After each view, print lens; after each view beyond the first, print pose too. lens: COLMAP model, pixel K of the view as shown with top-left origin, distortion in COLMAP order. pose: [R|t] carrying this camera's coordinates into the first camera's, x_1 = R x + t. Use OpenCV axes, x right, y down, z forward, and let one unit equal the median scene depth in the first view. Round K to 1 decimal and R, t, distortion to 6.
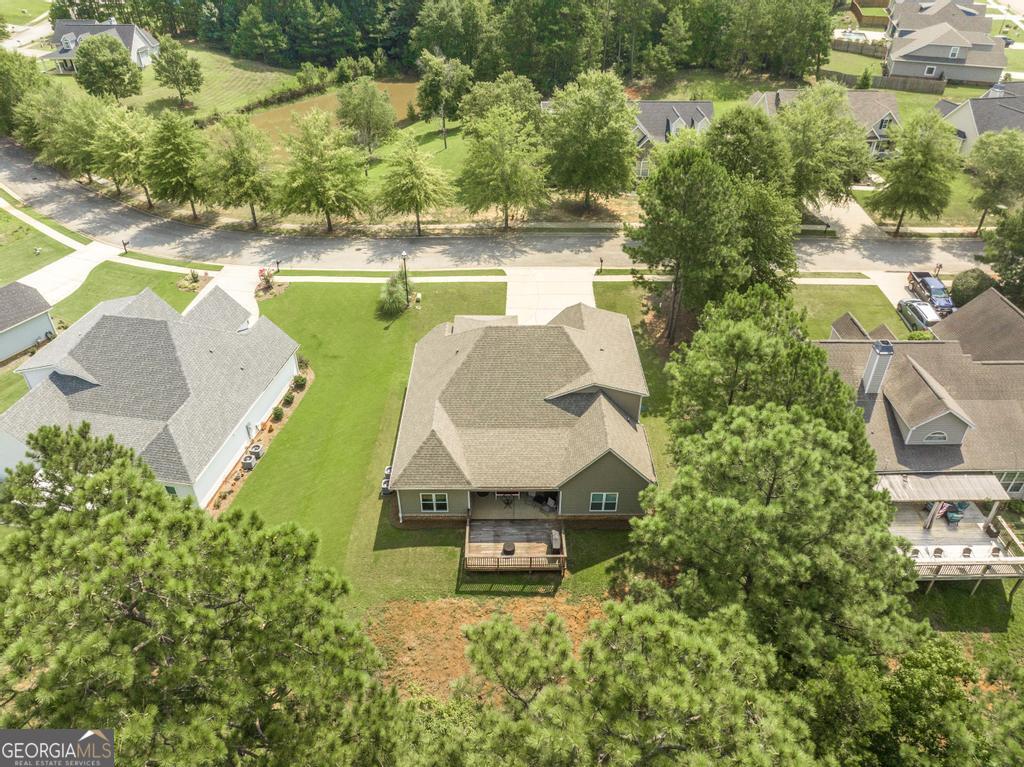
lens RADIAL K [[721.7, 0, 512.0], [0, 721.7, 383.5], [0, 0, 1]] dist [-0.052247, 0.020134]
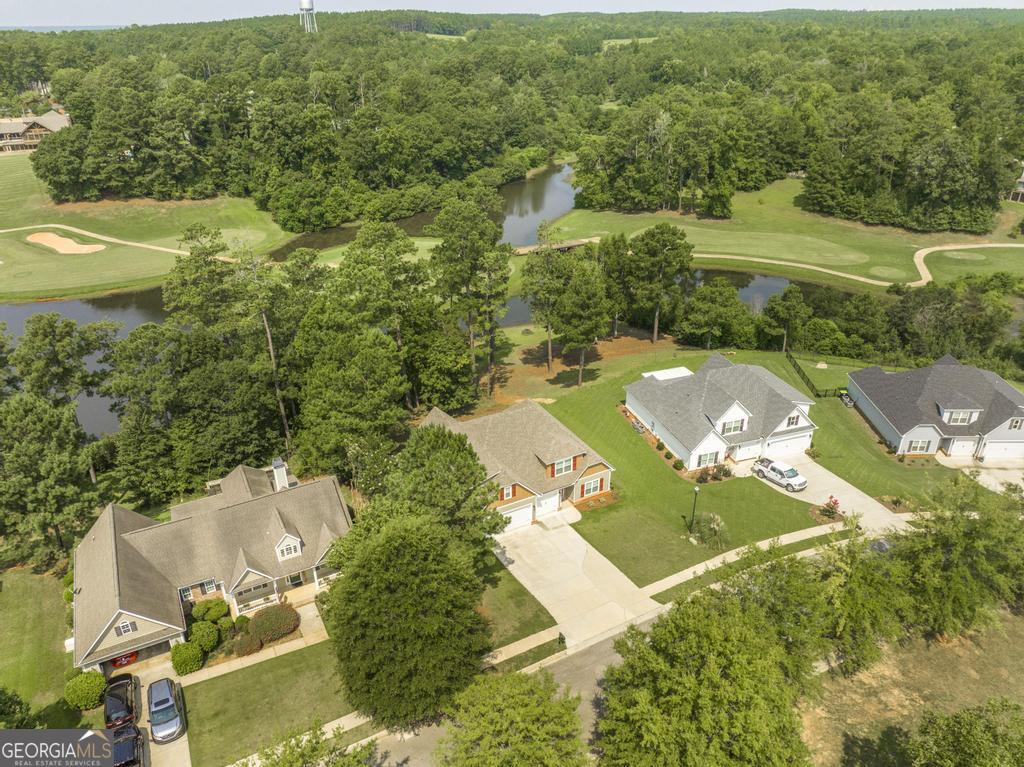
lens RADIAL K [[721.7, 0, 512.0], [0, 721.7, 383.5], [0, 0, 1]] dist [-0.052247, 0.020134]
pose [[-0.885311, 0.215482, -0.412059, 0.652278], [-0.263182, 0.498360, 0.826059, -1.406793], [0.383354, 0.839765, -0.384492, 1.567089]]
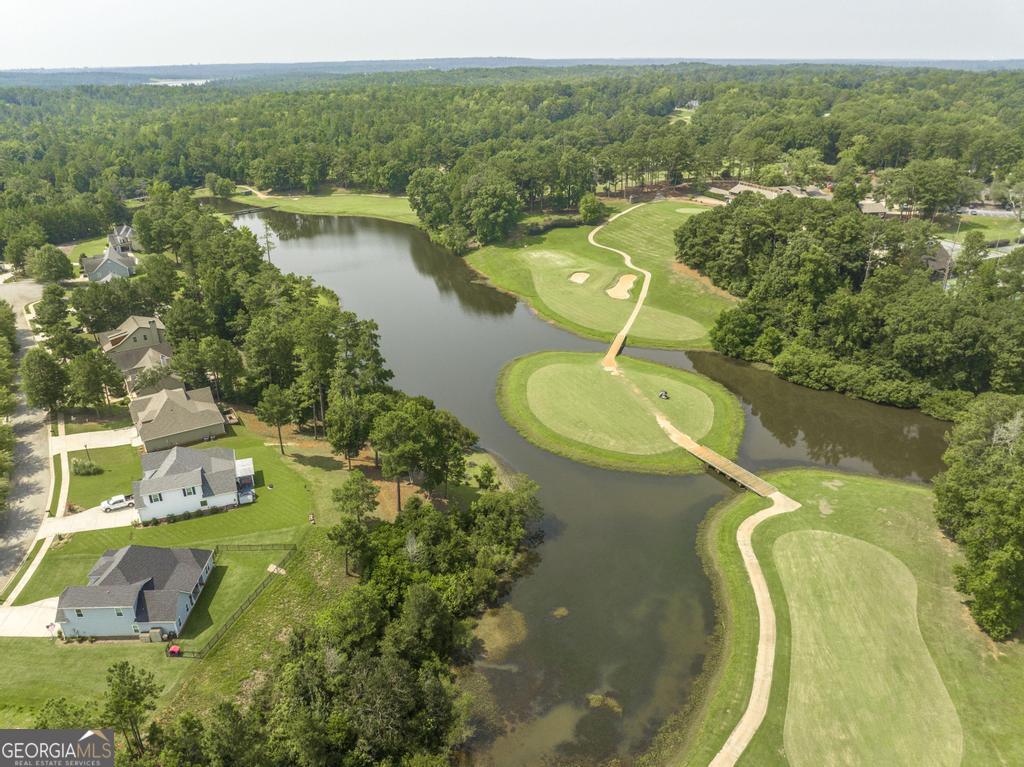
lens RADIAL K [[726.8, 0, 512.0], [0, 726.8, 383.5], [0, 0, 1]] dist [-0.025292, 0.002381]
pose [[-0.507693, -0.356709, 0.784223, -3.361295], [0.502892, 0.616395, 0.605935, -1.315621], [-0.699534, 0.702009, -0.133553, 0.315782]]
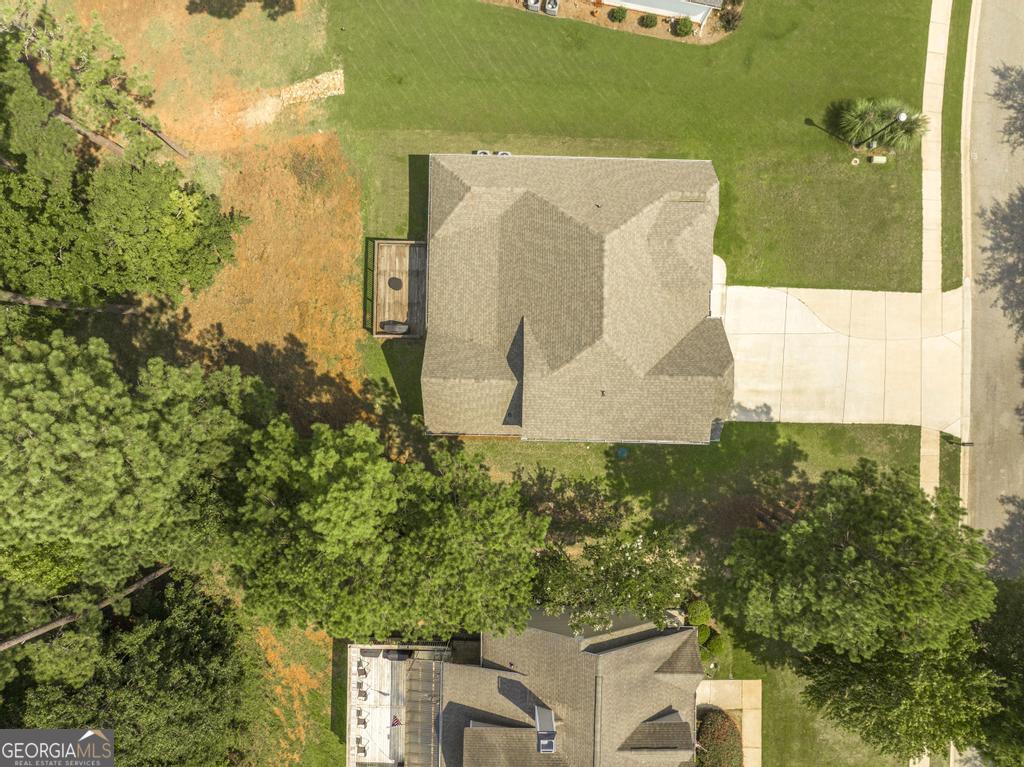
lens RADIAL K [[721.7, 0, 512.0], [0, 721.7, 383.5], [0, 0, 1]] dist [-0.052247, 0.020134]
pose [[-0.026133, 0.999650, -0.004171, 0.126967], [-0.584784, -0.011903, 0.811102, -0.649162], [0.810768, 0.023636, 0.584890, 0.490113]]
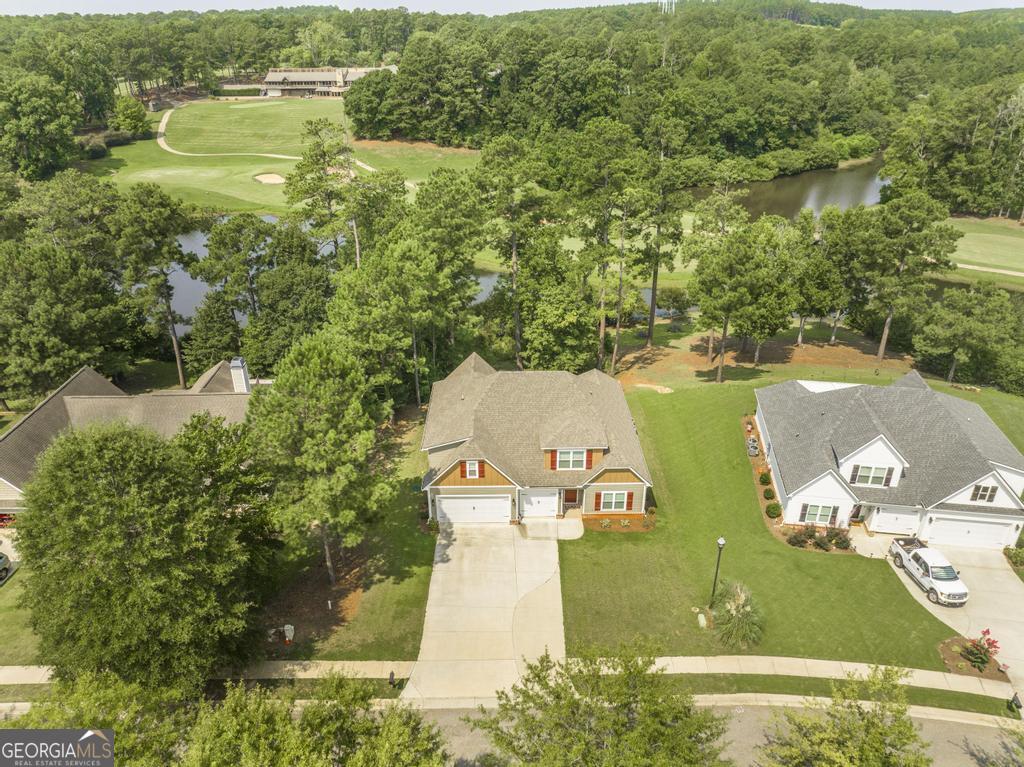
lens RADIAL K [[721.7, 0, 512.0], [0, 721.7, 383.5], [0, 0, 1]] dist [-0.052247, 0.020134]
pose [[-0.999993, 0.002238, -0.002841, 0.055841], [-0.001469, 0.466309, 0.884621, -1.100273], [0.003305, 0.884619, -0.466303, 1.574718]]
